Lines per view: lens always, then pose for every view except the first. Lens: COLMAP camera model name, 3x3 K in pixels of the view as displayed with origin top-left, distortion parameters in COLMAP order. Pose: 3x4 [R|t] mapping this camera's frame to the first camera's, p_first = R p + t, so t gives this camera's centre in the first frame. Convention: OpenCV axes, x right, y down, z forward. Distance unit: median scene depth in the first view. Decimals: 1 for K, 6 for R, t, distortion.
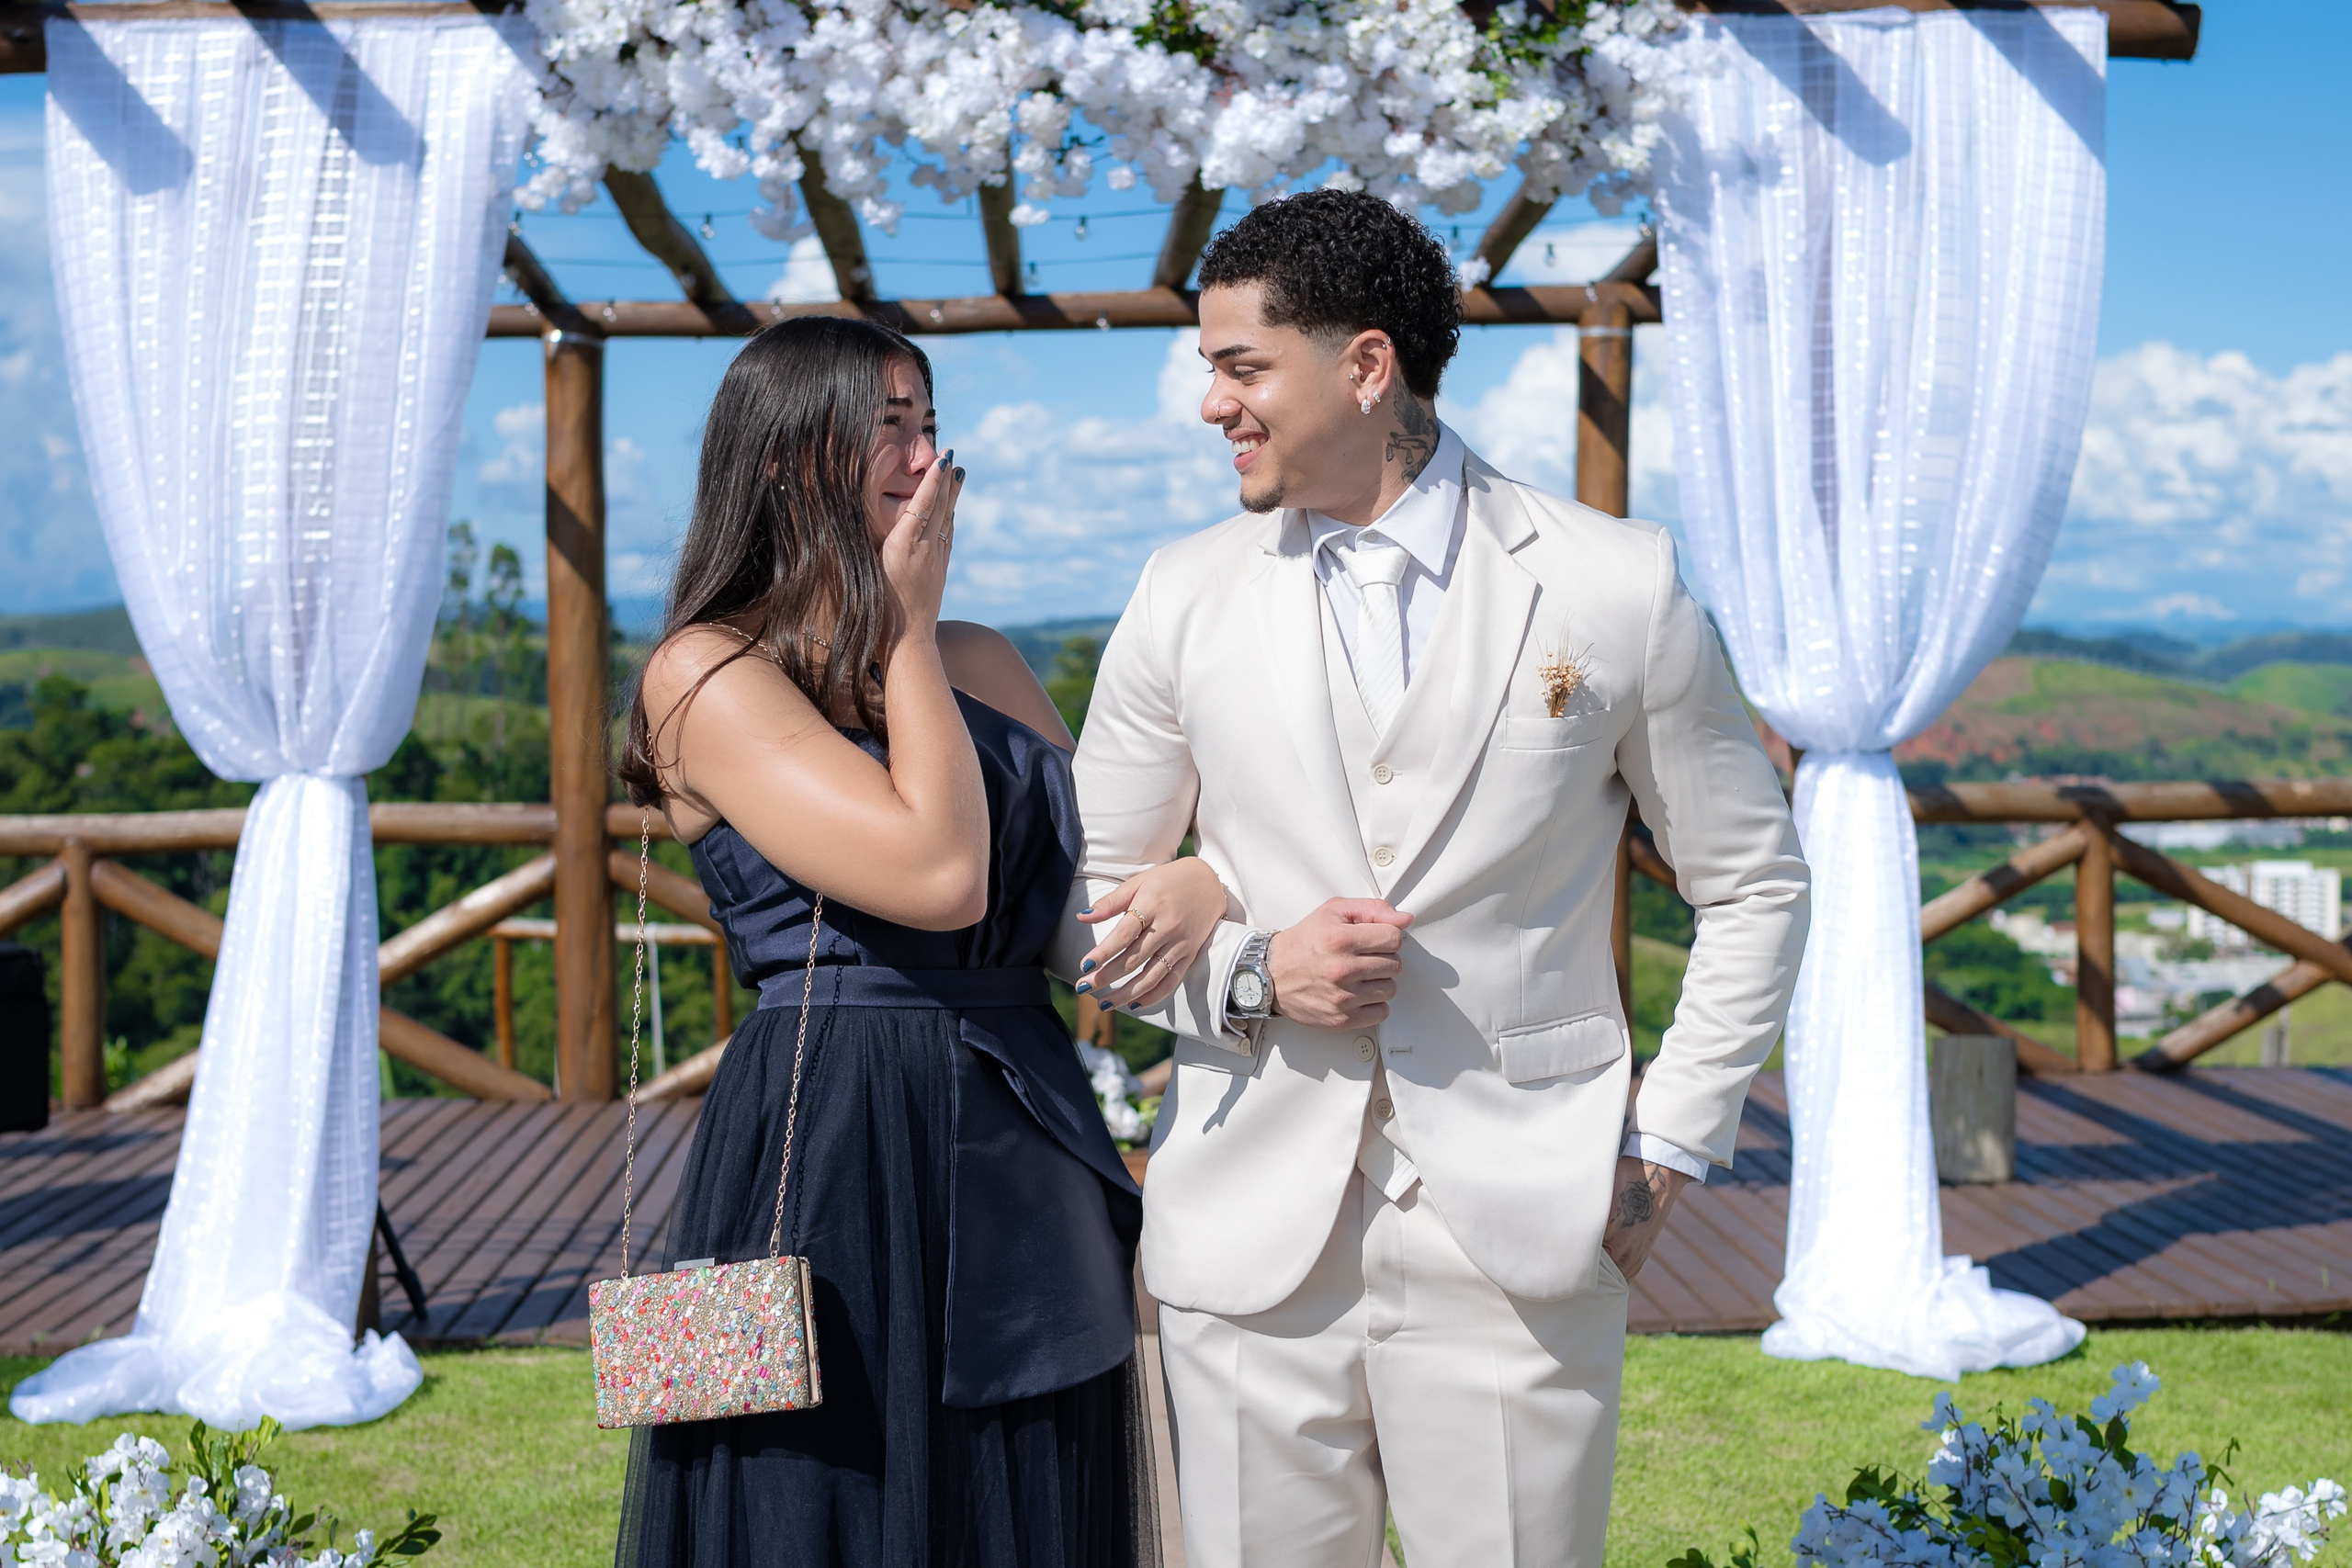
lens RADIAL K [[3534.3, 0, 1163.9], [0, 3534.3, 805.7], [0, 0, 1]] dist [-0.012534, -0.016234]
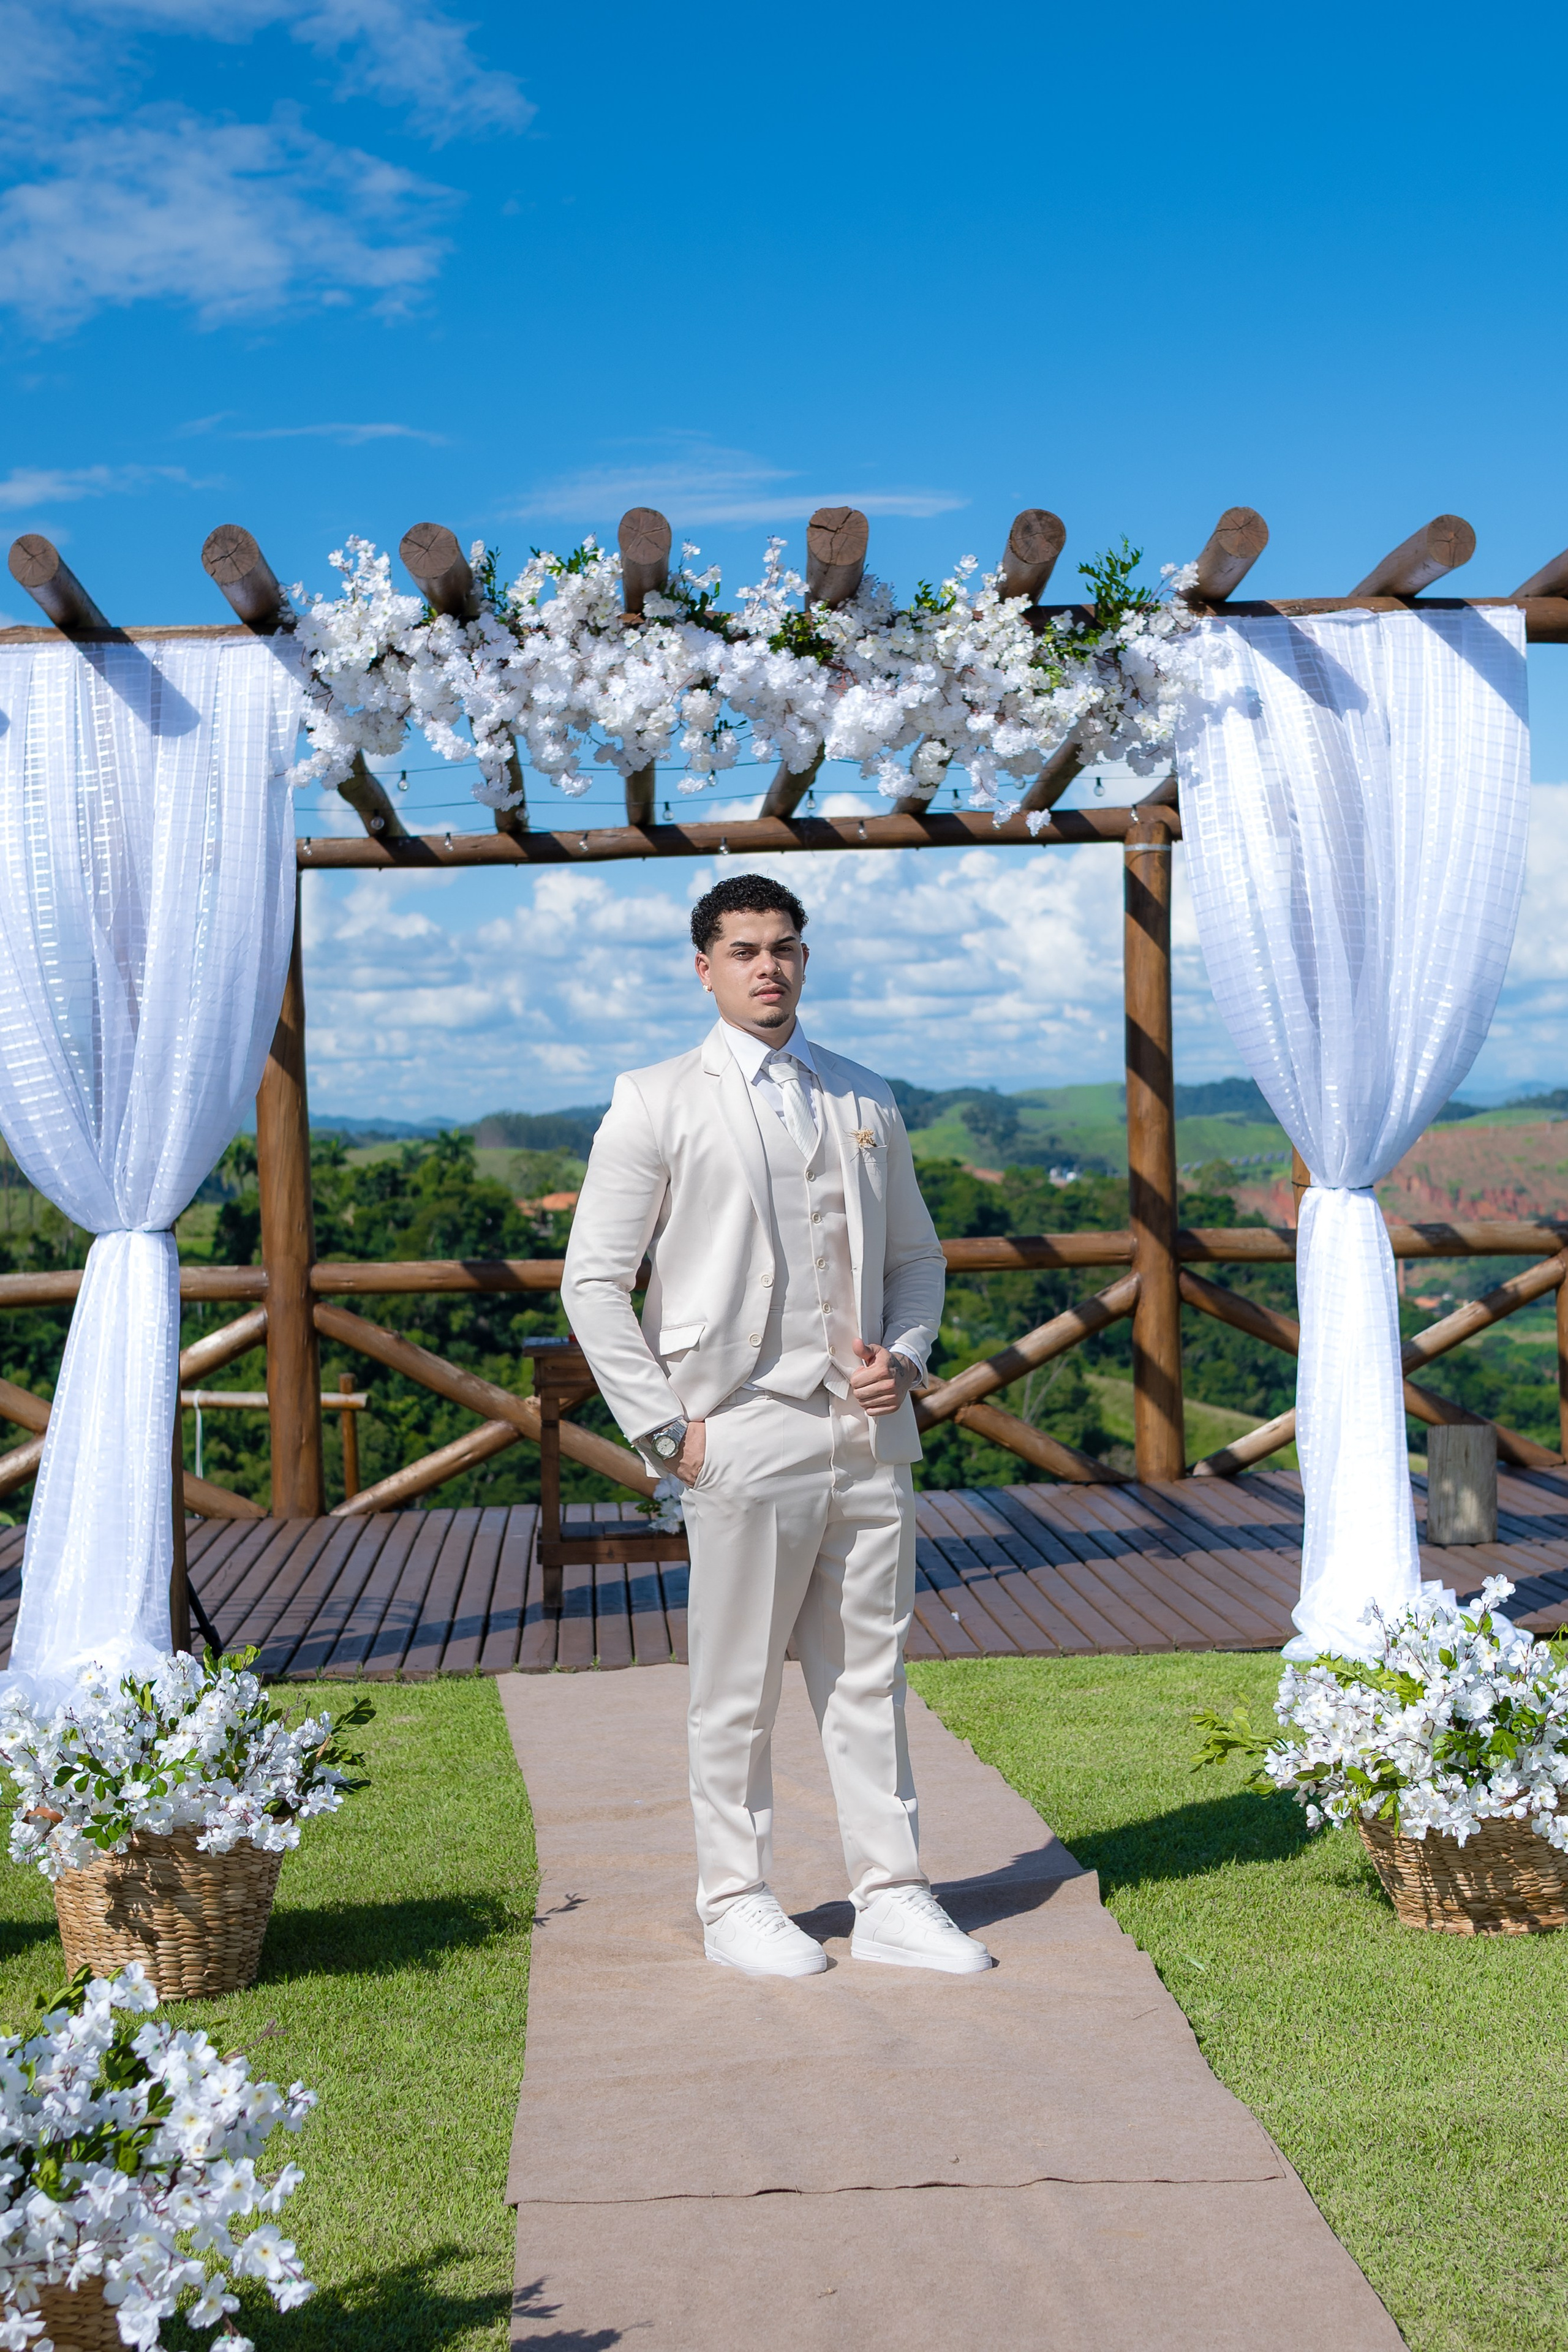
lens RADIAL K [[3534.6, 0, 767.8], [0, 3534.6, 1216.8], [0, 0, 1]] dist [-0.012534, -0.016234]
pose [[0.999713, -0.021481, 0.010621, -0.027136], [0.021678, 0.999588, -0.018831, 0.014633], [-0.010212, 0.019056, 0.999766, -0.280985]]
